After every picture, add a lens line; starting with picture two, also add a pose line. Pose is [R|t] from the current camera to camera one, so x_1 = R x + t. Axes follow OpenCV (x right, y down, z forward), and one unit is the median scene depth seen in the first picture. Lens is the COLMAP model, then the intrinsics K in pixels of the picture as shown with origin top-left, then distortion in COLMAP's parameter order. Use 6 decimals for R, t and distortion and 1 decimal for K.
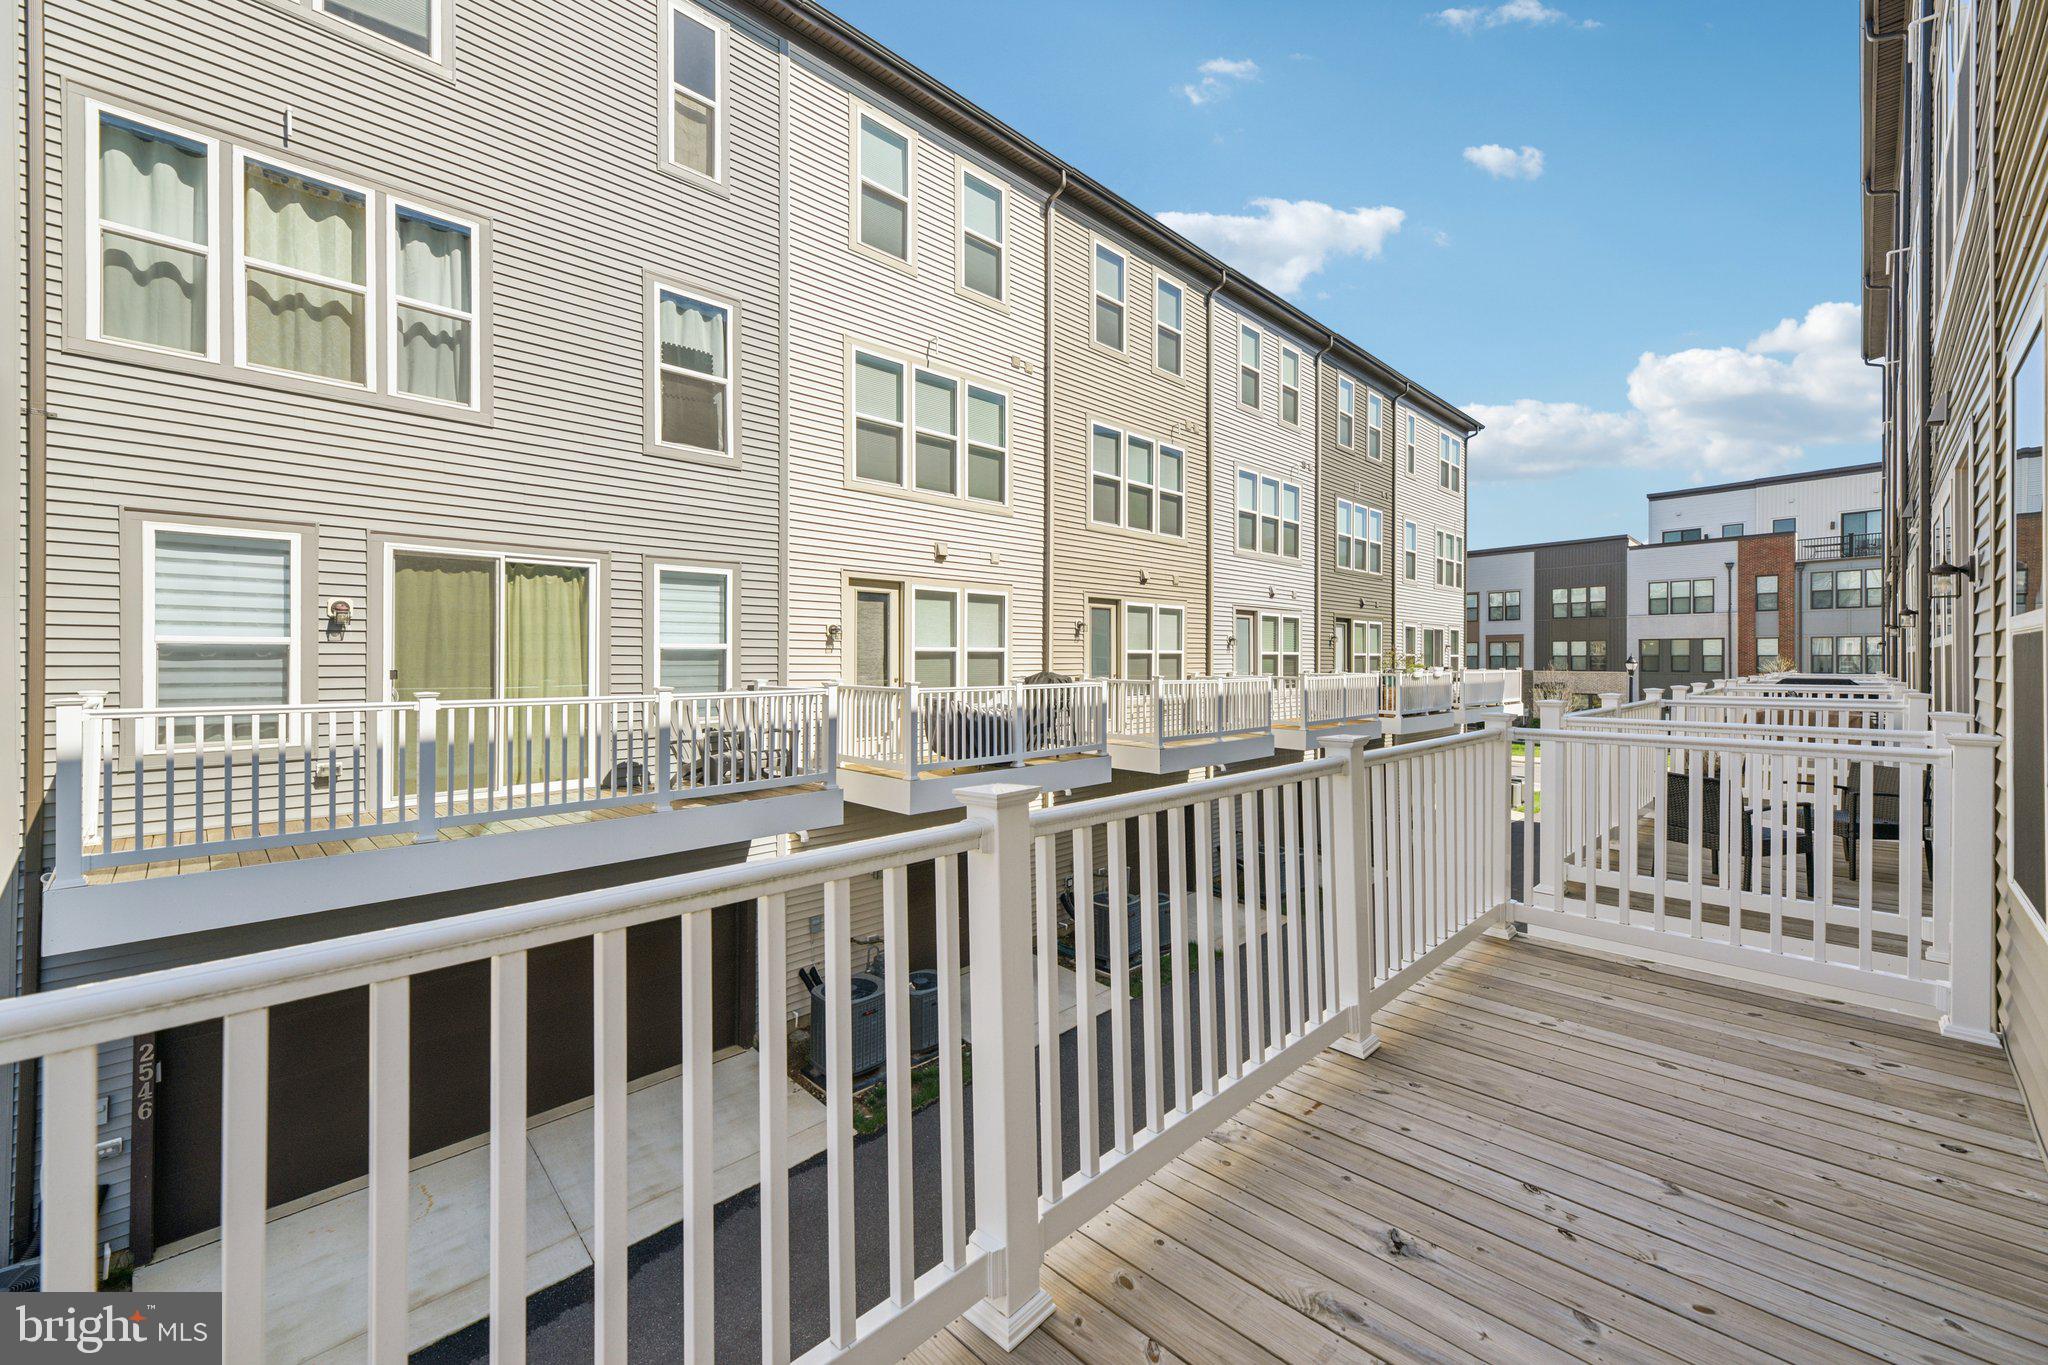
lens RADIAL K [[830.2, 0, 1041.8], [0, 830.2, 657.3], [0, 0, 1]] dist [0.007765, 0.000034]
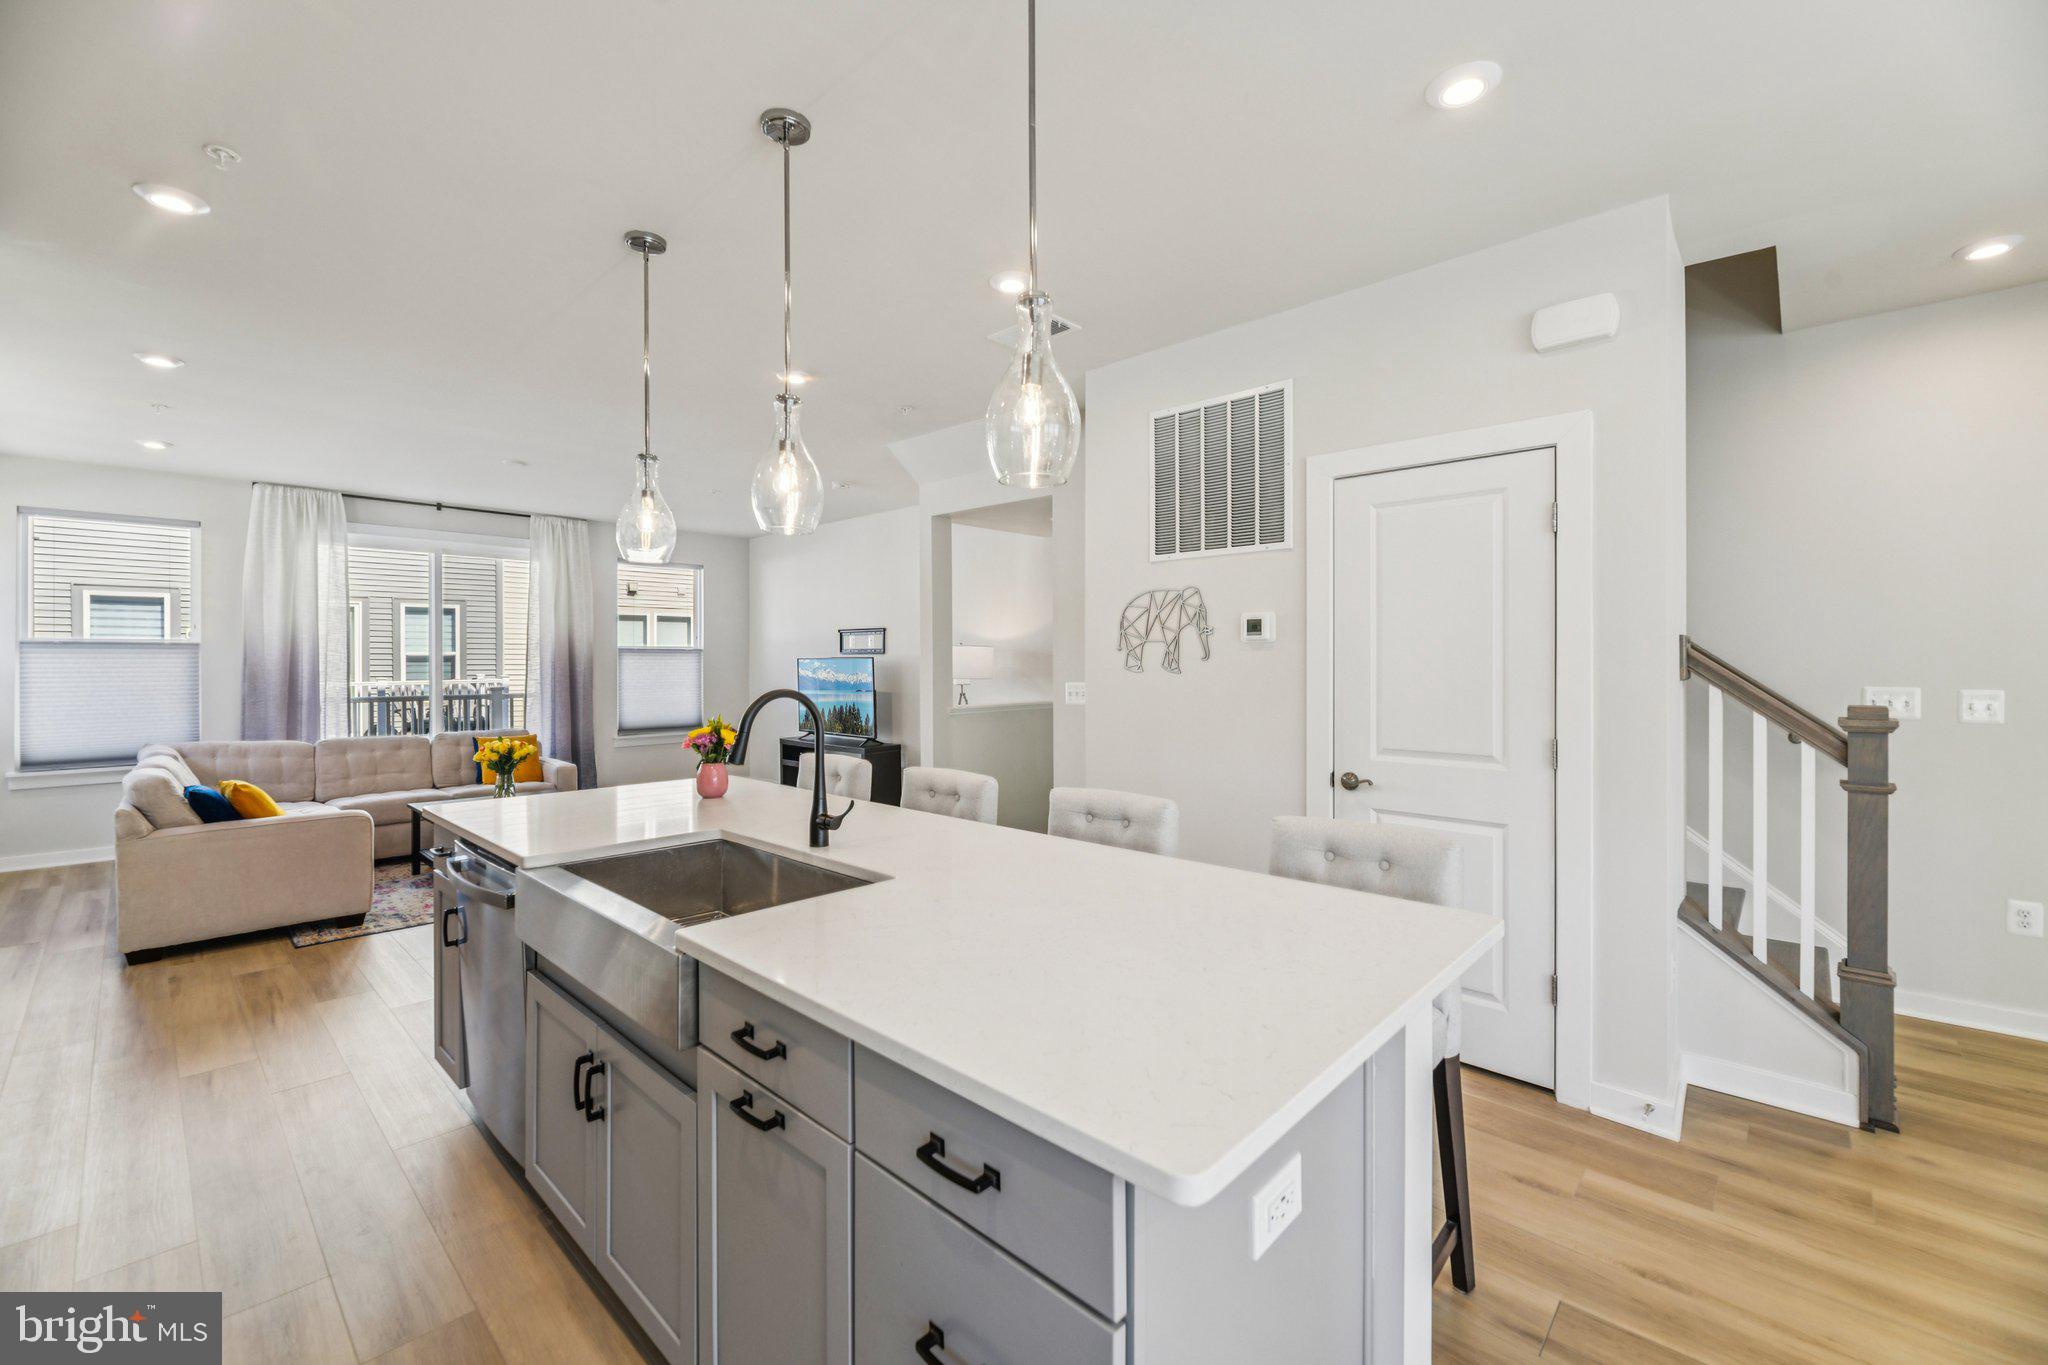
lens RADIAL K [[836.5, 0, 1035.1], [0, 836.5, 662.4], [0, 0, 1]] dist [-0.000967, -0.001911]
pose [[0.999559, -0.002731, 0.029583, 0.832325], [0.002559, 0.999980, 0.005847, -0.002918], [-0.029598, -0.005769, 0.999545, -0.770399]]
